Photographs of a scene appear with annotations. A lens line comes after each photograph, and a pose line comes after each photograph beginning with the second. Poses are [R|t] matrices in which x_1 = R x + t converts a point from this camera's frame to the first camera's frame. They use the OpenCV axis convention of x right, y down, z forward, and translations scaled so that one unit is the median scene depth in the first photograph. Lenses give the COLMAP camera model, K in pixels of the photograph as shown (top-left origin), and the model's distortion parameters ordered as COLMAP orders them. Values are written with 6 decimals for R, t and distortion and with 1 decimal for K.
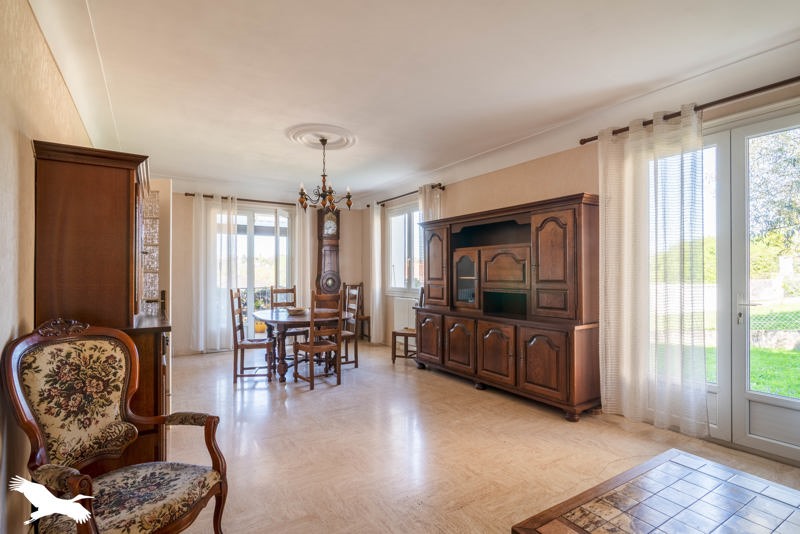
lens RADIAL K [[393.3, 0, 400.2], [0, 393.3, 270.8], [0, 0, 1]] dist [0.000704, 0.000001]
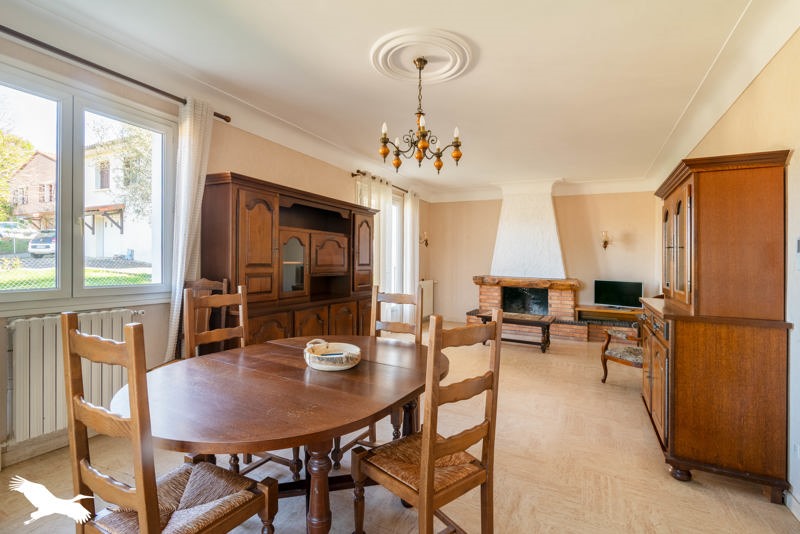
lens RADIAL K [[360.0, 0, 401.2], [0, 360.0, 265.4], [0, 0, 1]] dist [-0.000765, -0.000038]
pose [[-0.469958, -0.001357, 0.882688, -0.806502], [-0.010165, 0.999941, -0.003875, 0.031649], [-0.882630, -0.010793, -0.469944, 1.450685]]
